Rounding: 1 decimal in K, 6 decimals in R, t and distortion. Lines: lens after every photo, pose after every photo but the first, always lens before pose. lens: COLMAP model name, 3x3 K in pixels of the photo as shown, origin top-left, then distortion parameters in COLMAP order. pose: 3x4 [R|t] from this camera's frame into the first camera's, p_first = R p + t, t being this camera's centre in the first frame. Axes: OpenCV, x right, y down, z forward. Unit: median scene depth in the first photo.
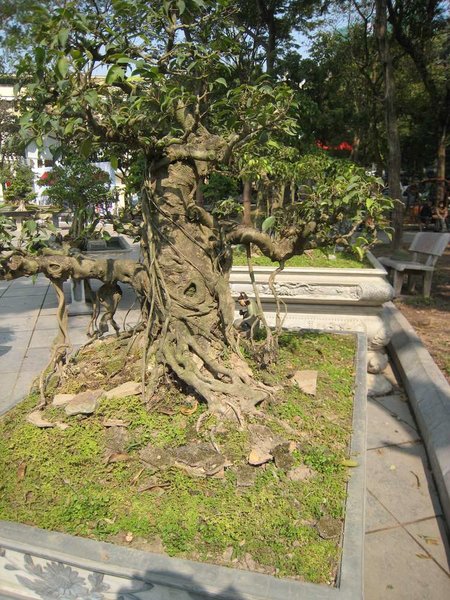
lens RADIAL K [[498.6, 0, 221.8], [0, 498.6, 301.7], [0, 0, 1]] dist [-0.118833, 0.087997]
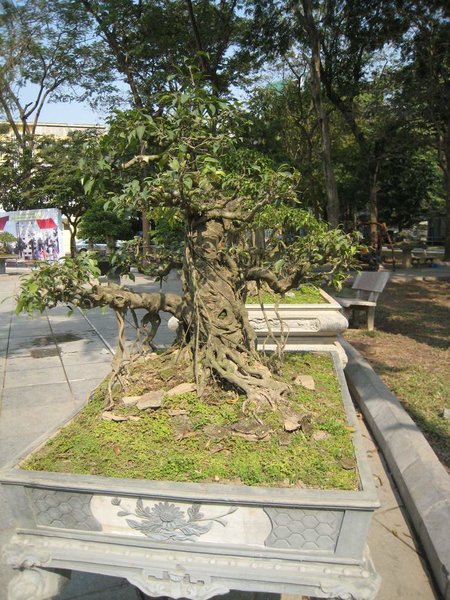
lens RADIAL K [[498.6, 0, 225.6], [0, 498.6, 300.8], [0, 0, 1]] dist [-0.118833, 0.087997]
pose [[0.991970, -0.020707, 0.124768, -0.225356], [0.031715, 0.995712, -0.086901, 0.057722], [-0.122433, 0.090160, 0.988373, -0.335247]]
